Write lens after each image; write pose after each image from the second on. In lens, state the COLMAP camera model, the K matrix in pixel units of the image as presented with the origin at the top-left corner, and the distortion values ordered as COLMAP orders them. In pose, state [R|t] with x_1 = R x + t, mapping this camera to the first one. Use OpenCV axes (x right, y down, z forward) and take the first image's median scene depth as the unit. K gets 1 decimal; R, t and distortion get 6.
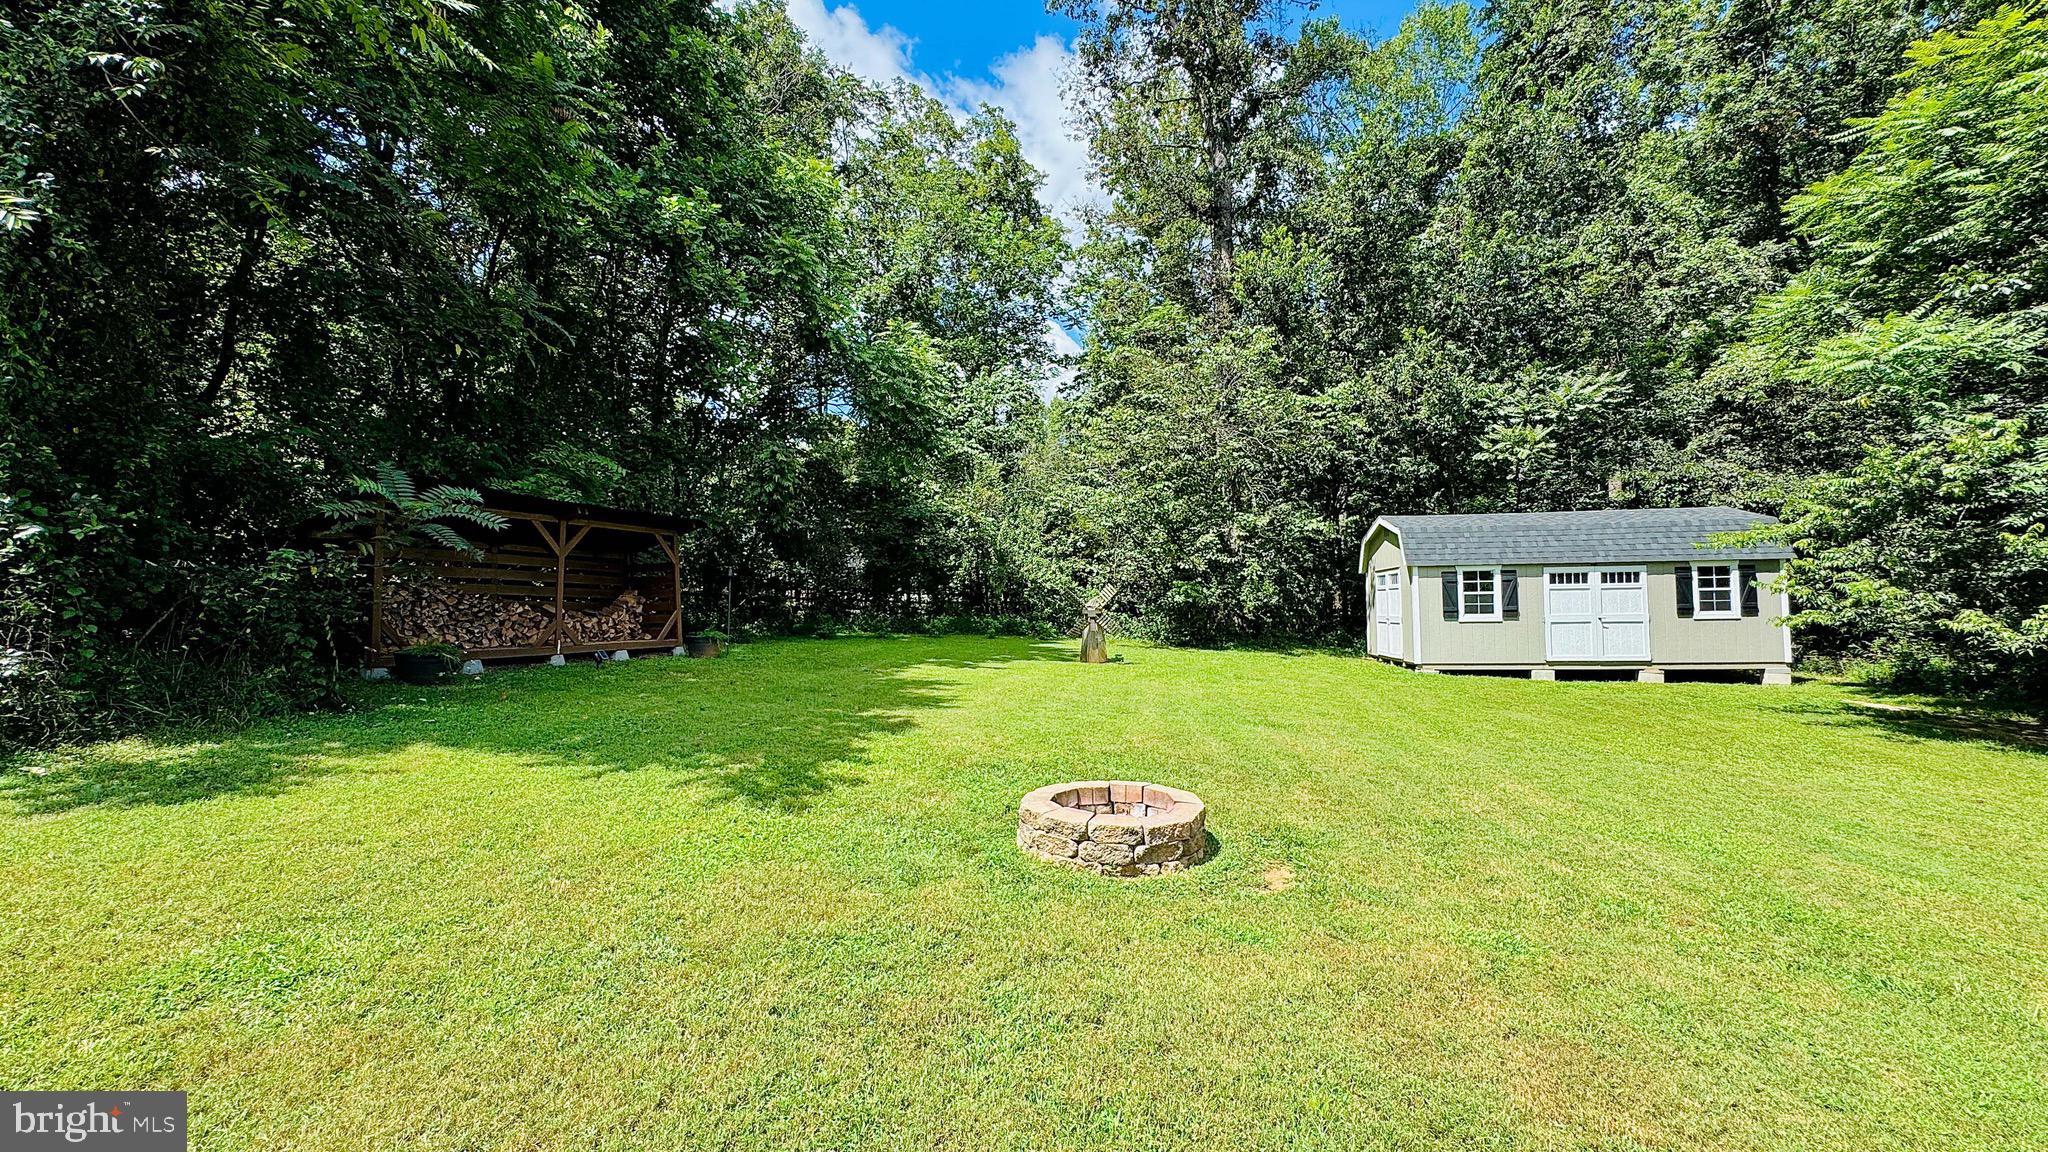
lens RADIAL K [[821.4, 0, 1024.0], [0, 821.4, 576.0], [0, 0, 1]] dist [-0.000213, 0.000008]
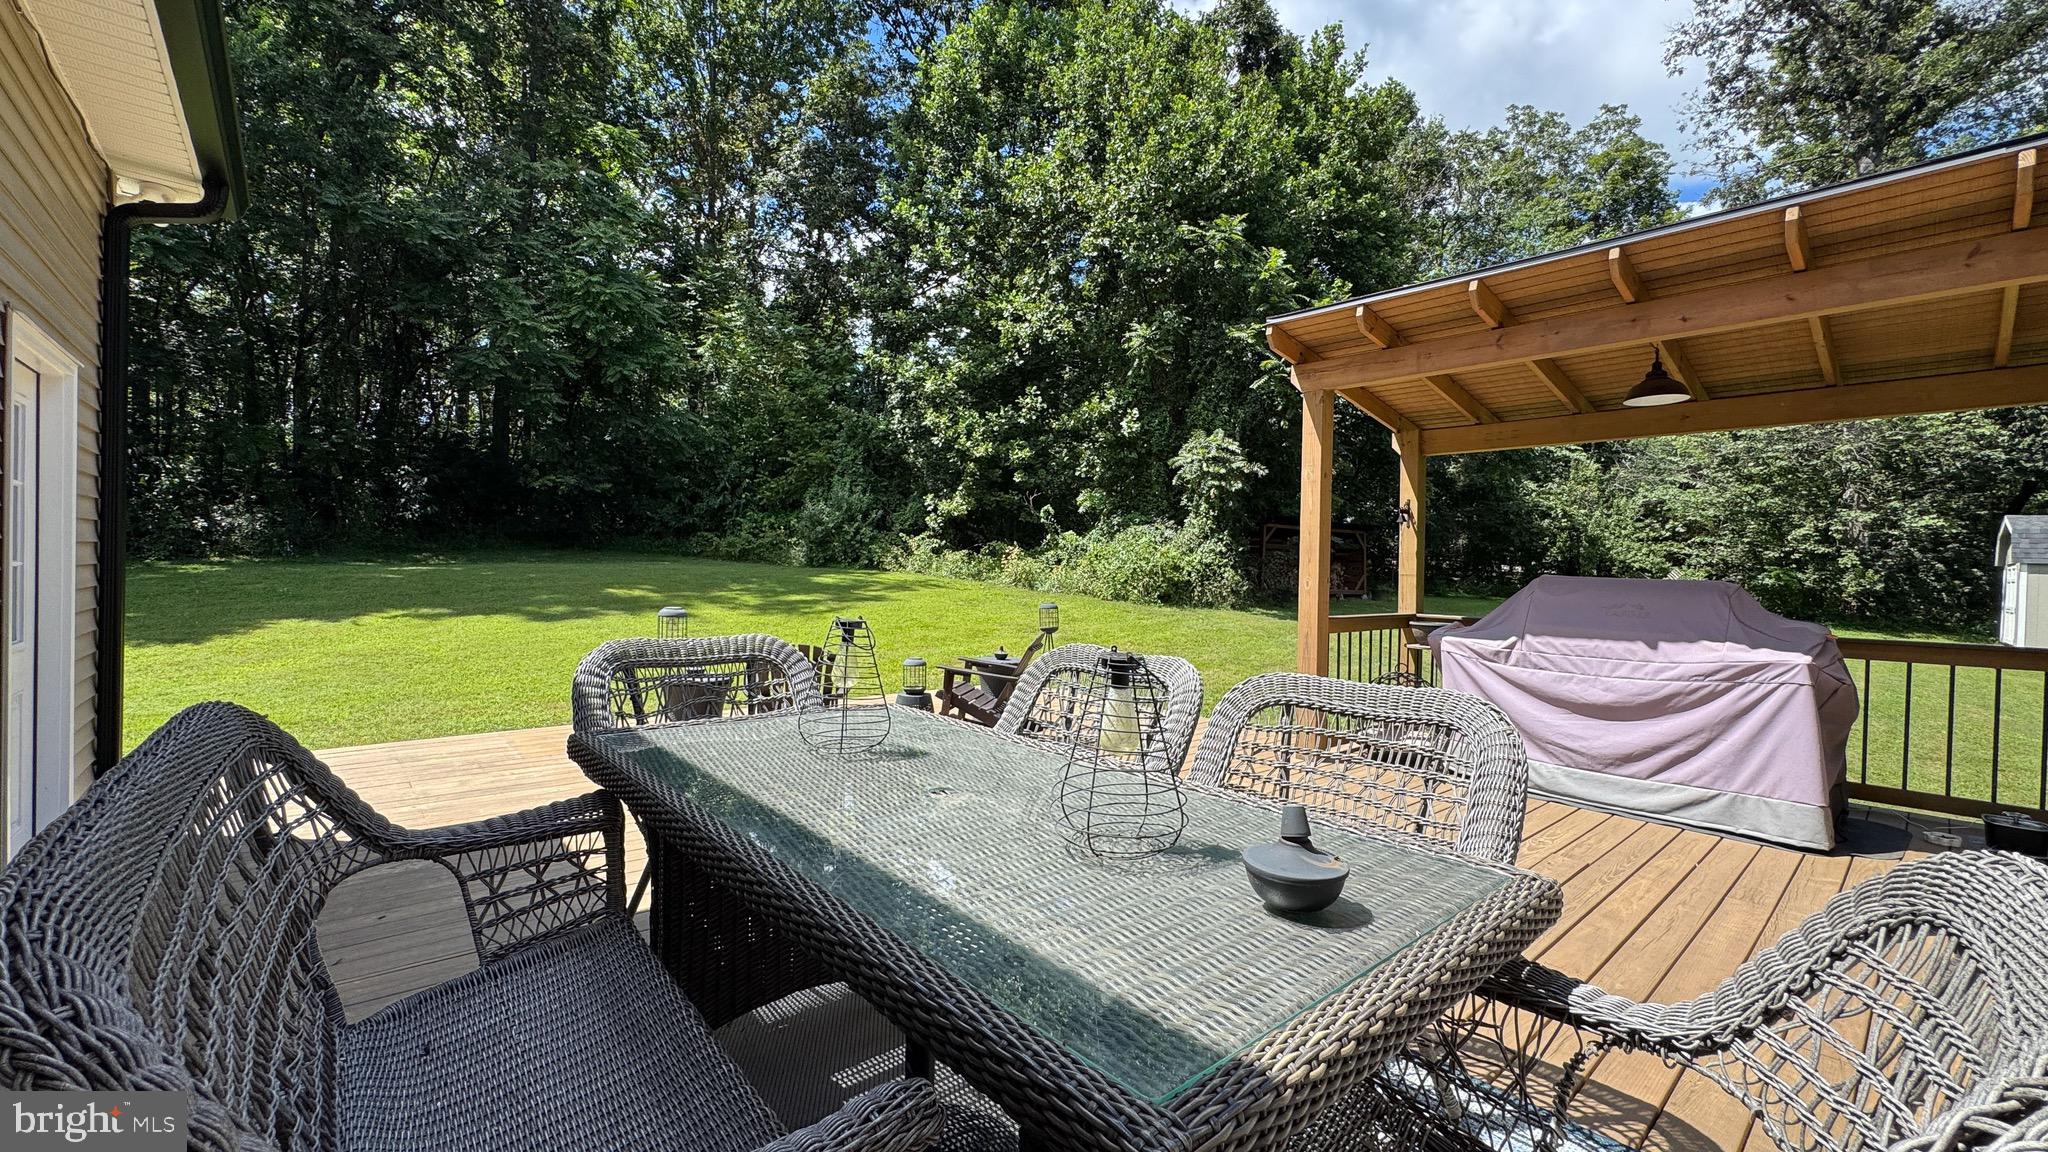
lens RADIAL K [[821.4, 0, 1024.0], [0, 821.4, 576.0], [0, 0, 1]] dist [-0.000213, 0.000008]
pose [[0.790581, 0.044621, -0.610730, 0.063057], [-0.015339, 0.998472, 0.053093, -0.027088], [0.612165, -0.032606, 0.790057, -0.601255]]
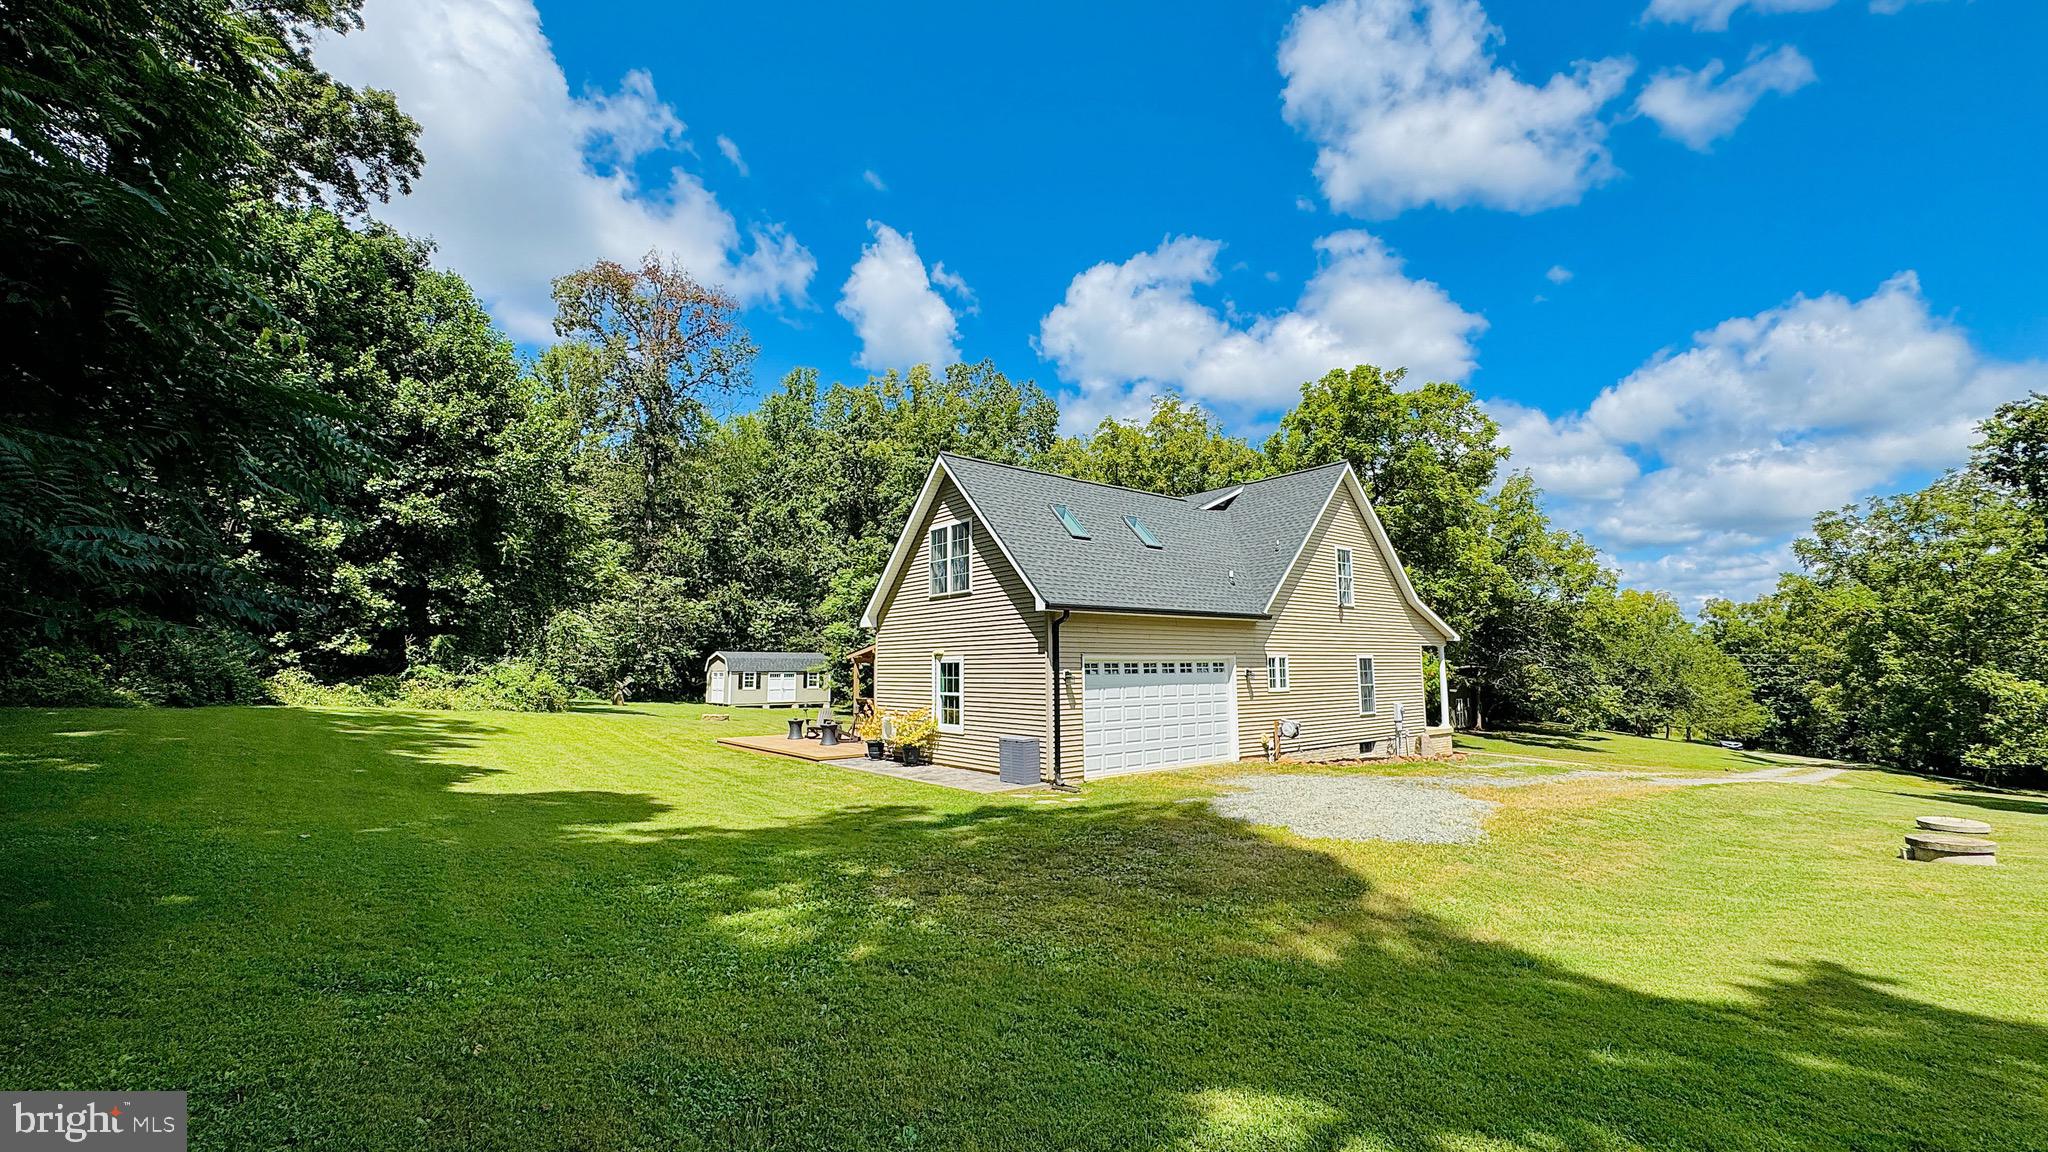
lens RADIAL K [[821.4, 0, 1024.0], [0, 821.4, 576.0], [0, 0, 1]] dist [-0.000213, 0.000008]
pose [[0.639188, 0.107618, 0.761483, -0.919336], [-0.031708, 0.993006, -0.113723, -0.039281], [-0.768396, 0.048545, 0.638130, -1.386192]]
